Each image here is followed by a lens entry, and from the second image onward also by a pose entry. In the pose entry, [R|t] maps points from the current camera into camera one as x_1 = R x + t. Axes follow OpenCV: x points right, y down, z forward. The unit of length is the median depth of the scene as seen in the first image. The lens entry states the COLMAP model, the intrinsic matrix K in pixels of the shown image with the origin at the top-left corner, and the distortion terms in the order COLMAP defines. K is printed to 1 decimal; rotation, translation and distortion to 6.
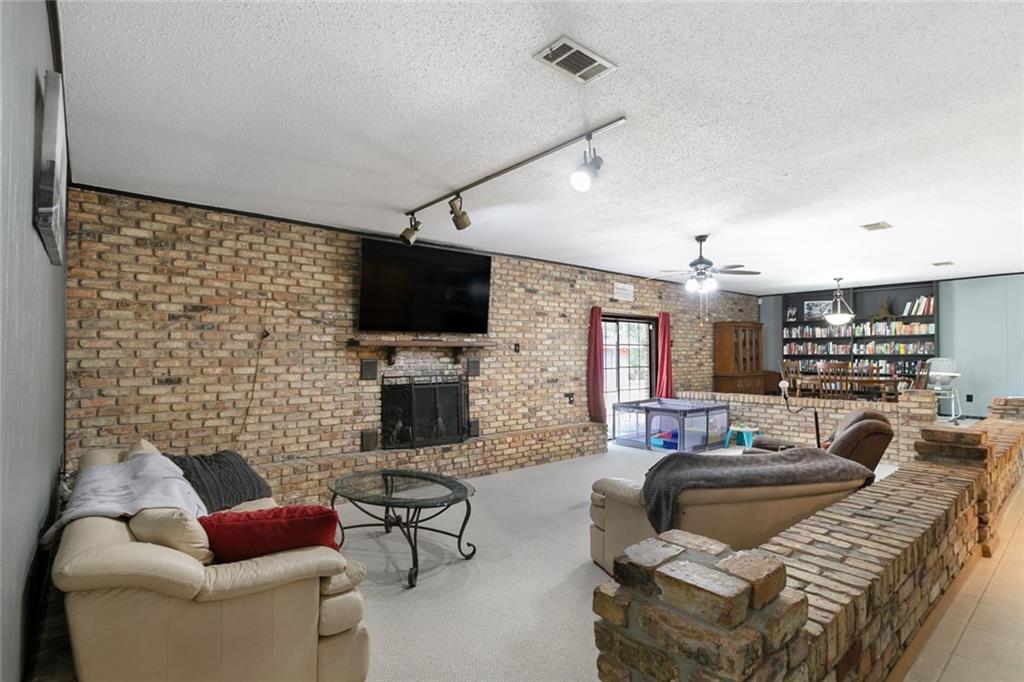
lens RADIAL K [[501.4, 0, 513.4], [0, 501.4, 349.5], [0, 0, 1]] dist [-0.003706, -0.000072]
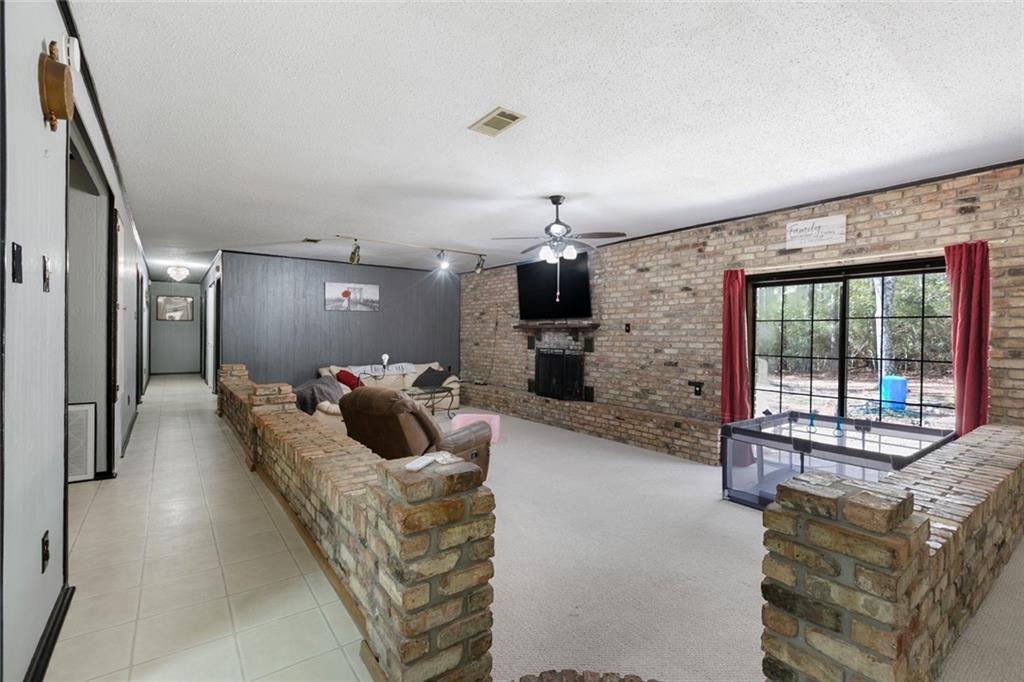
lens RADIAL K [[465.3, 0, 513.4], [0, 465.3, 334.4], [0, 0, 1]] dist [0.001464, -0.000907]
pose [[-0.063901, 0.000477, -0.997956, 0.985469], [0.001271, 0.999999, 0.000396, 0.009538], [0.997955, -0.001243, -0.063901, 0.824130]]
